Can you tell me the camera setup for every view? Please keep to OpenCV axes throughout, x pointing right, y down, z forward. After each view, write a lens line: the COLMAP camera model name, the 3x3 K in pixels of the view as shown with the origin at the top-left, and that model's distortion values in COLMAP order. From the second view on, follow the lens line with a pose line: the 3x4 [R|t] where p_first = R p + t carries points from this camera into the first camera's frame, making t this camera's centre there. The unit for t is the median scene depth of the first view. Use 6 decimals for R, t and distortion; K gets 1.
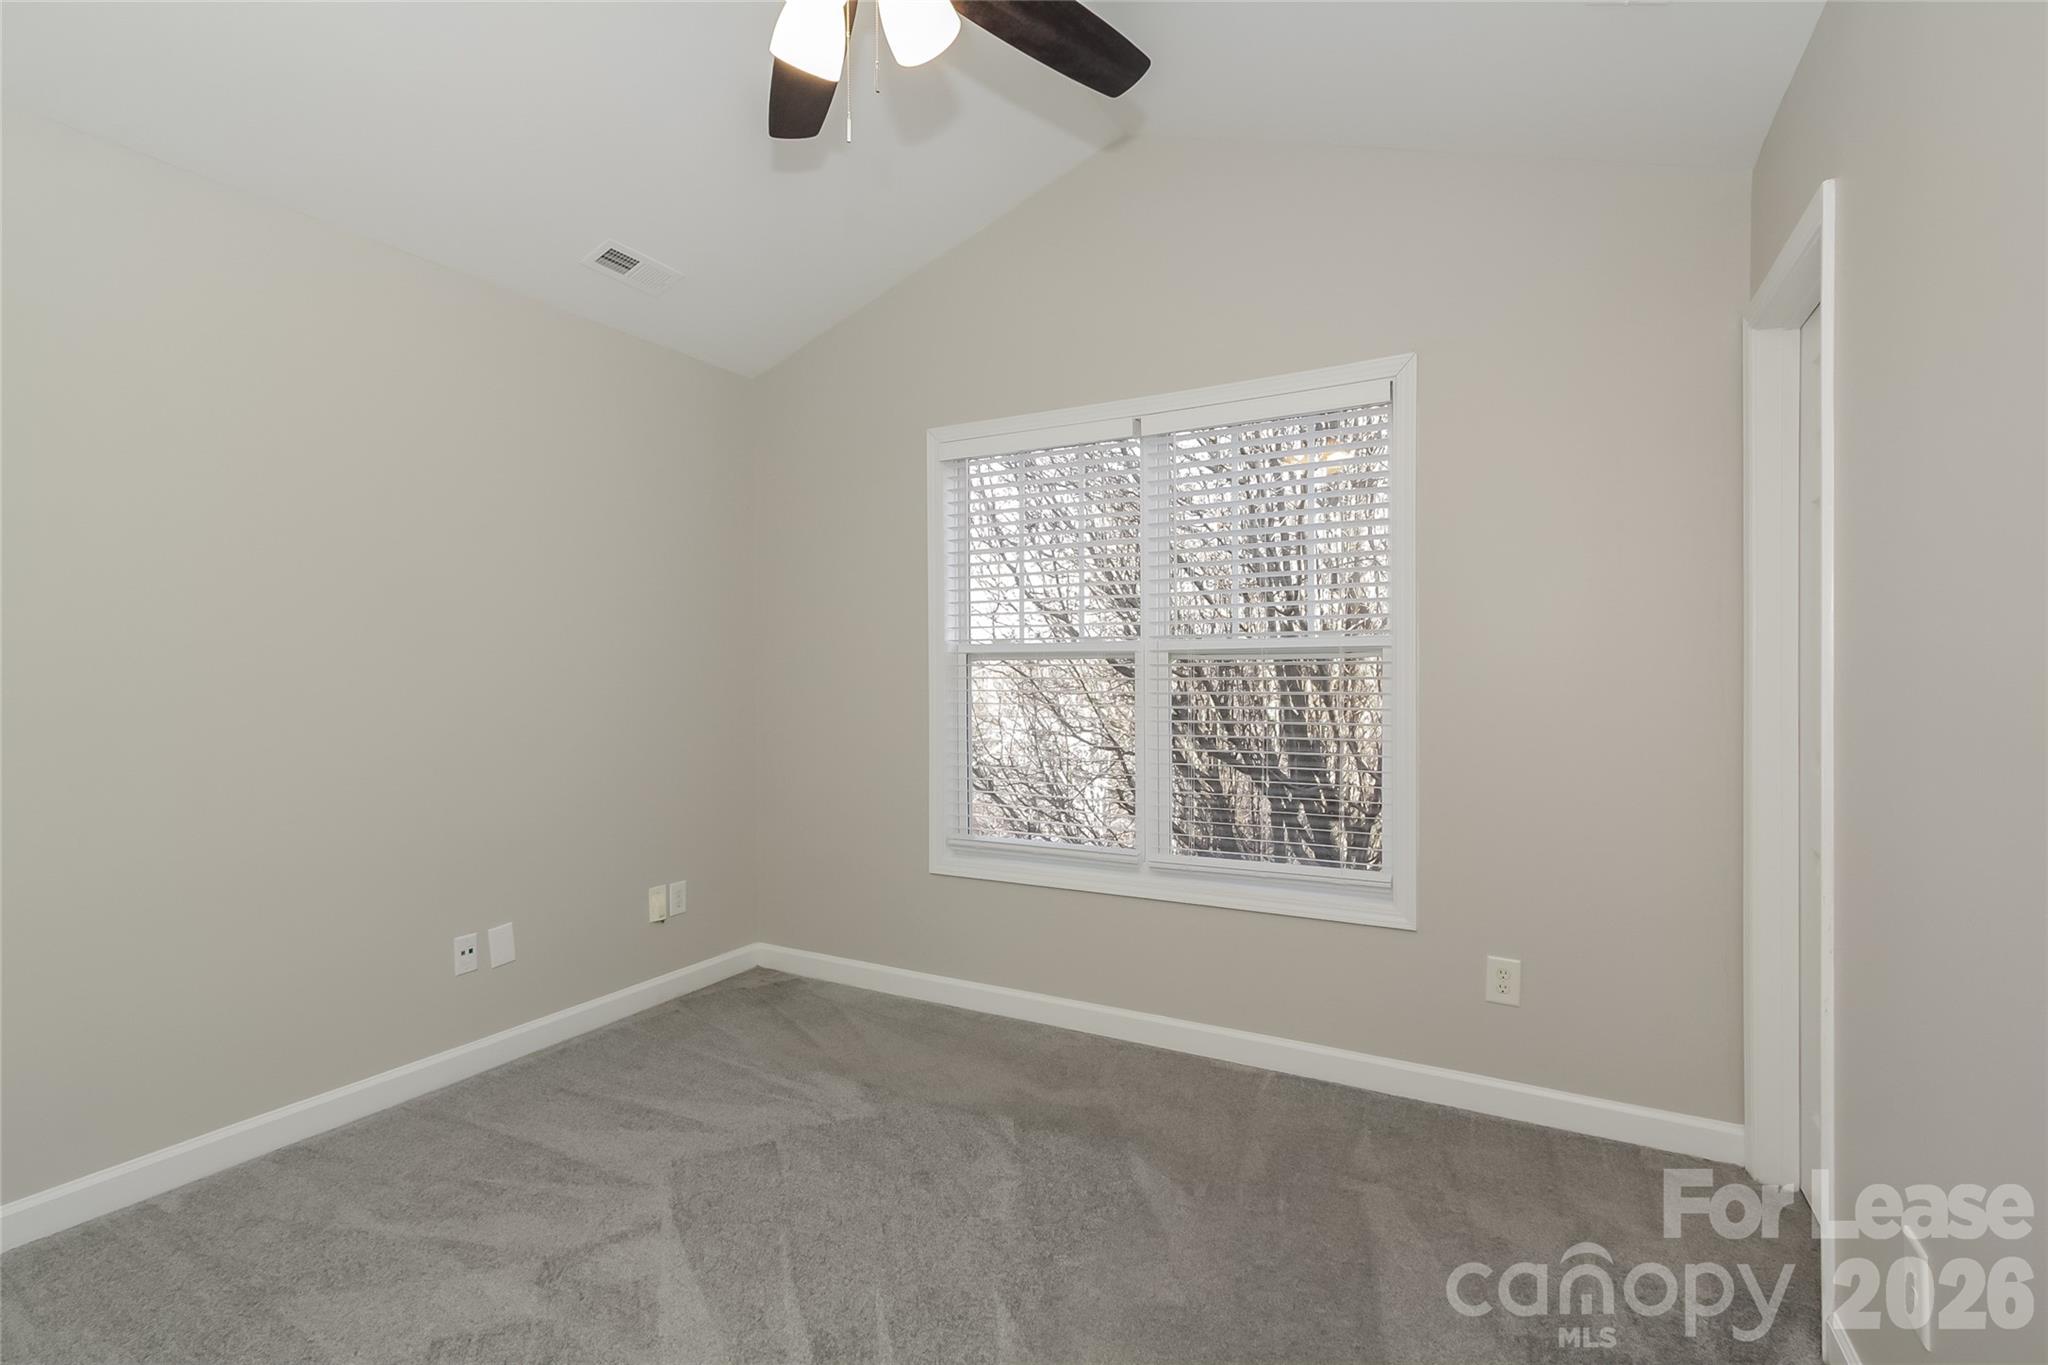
lens RADIAL K [[906.5, 0, 1024.0], [0, 906.5, 682.5], [0, 0, 1]] dist [0.023355, 0.000002]
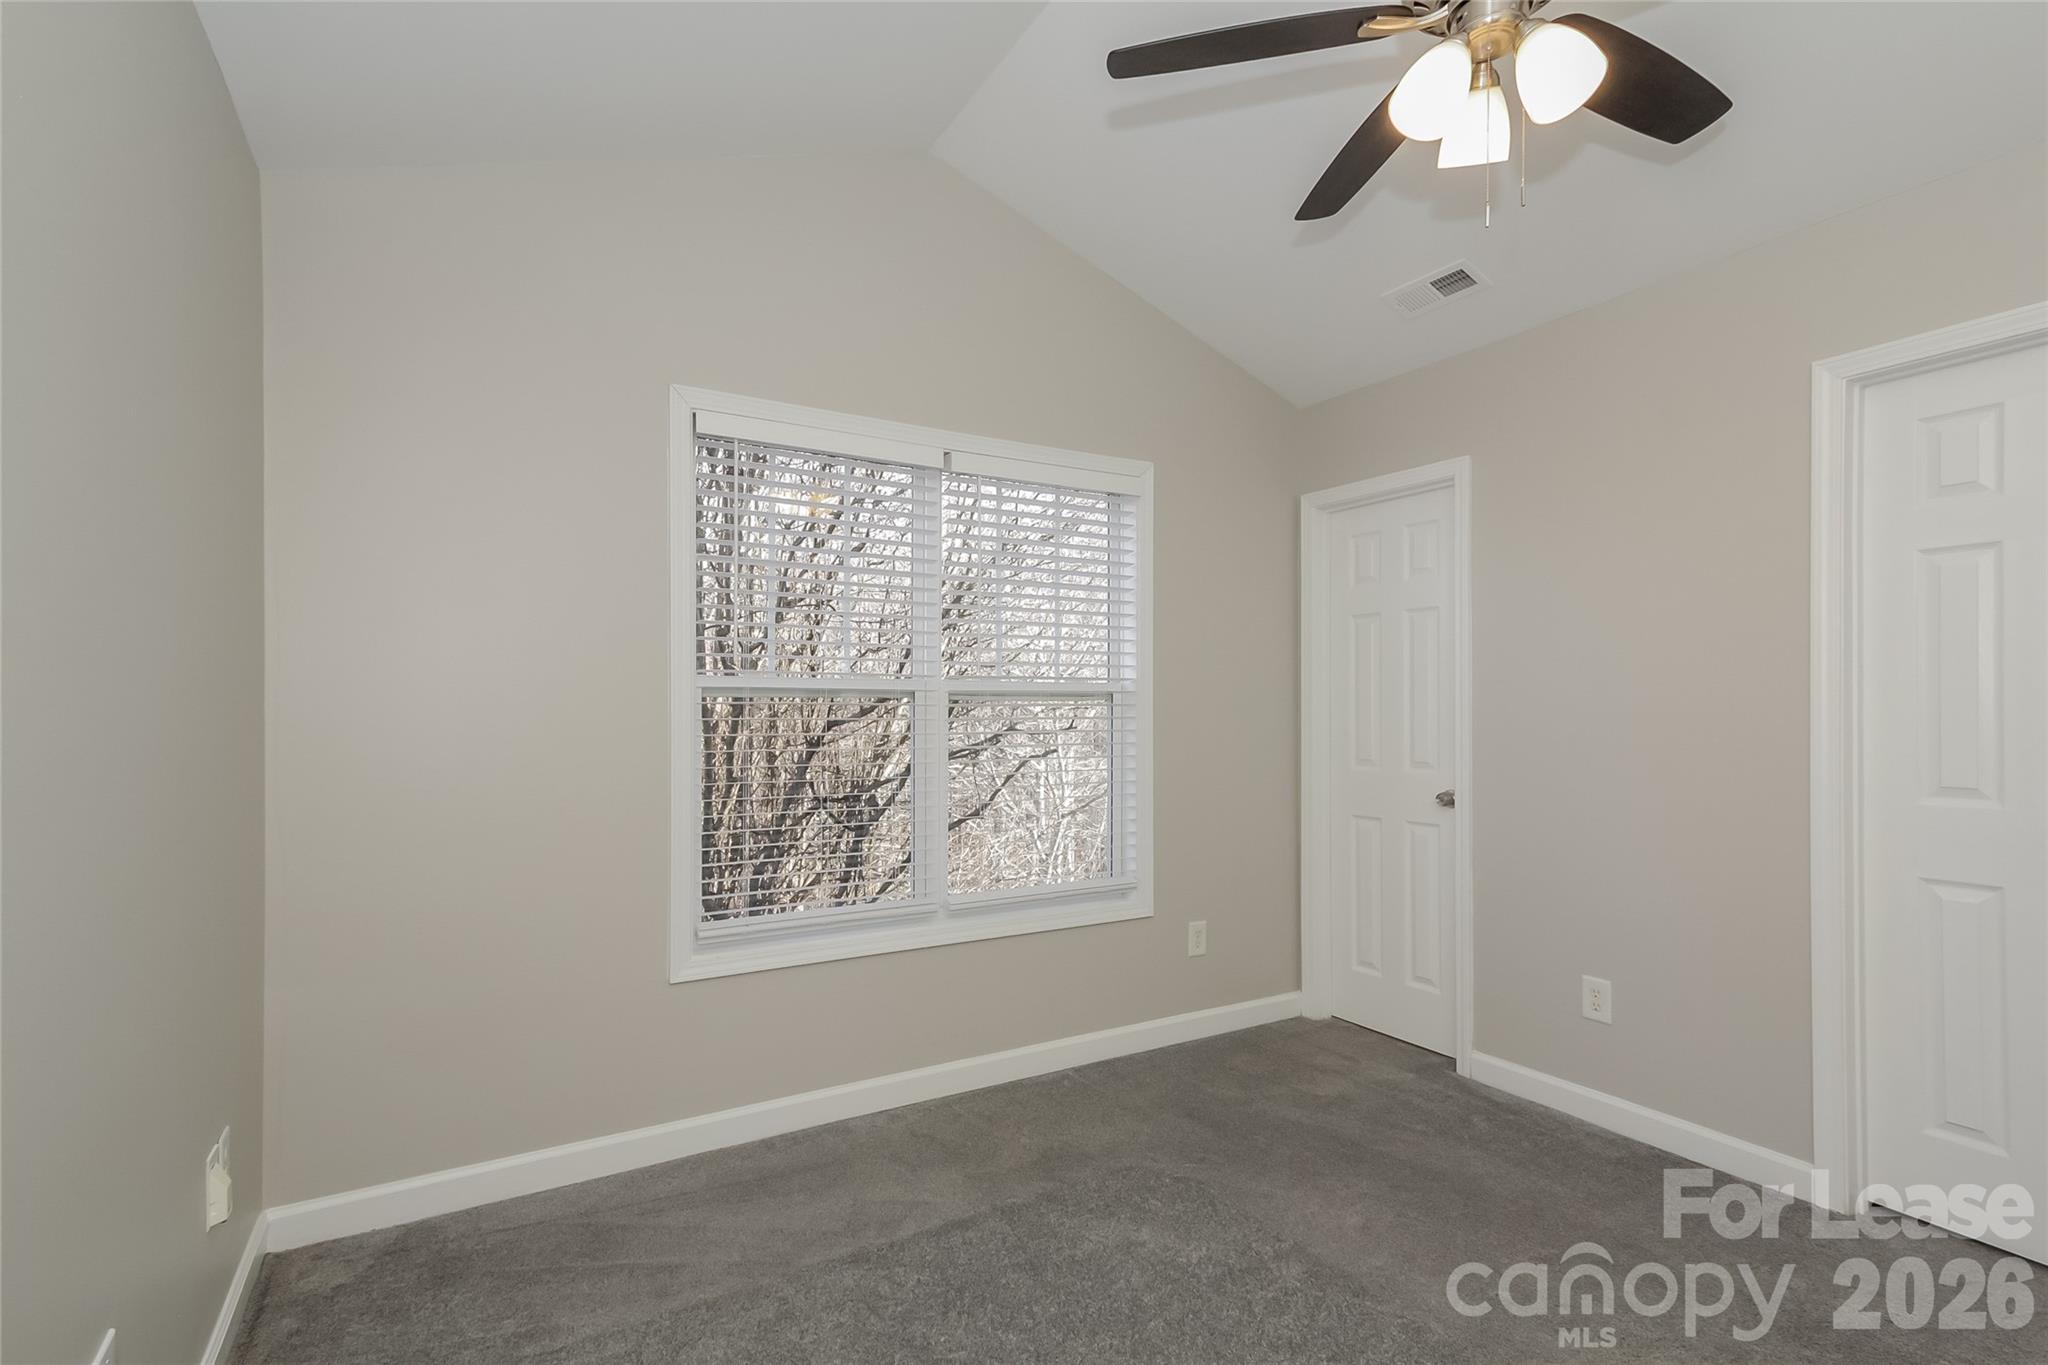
lens RADIAL K [[972.8, 0, 1025.0], [0, 972.8, 725.8], [0, 0, 1]] dist [0.096933, 0.000015]
pose [[0.519652, -0.002083, 0.854376, -0.728409], [0.001398, 0.999998, 0.001589, 0.001342], [-0.854377, 0.000369, 0.519654, 0.383377]]
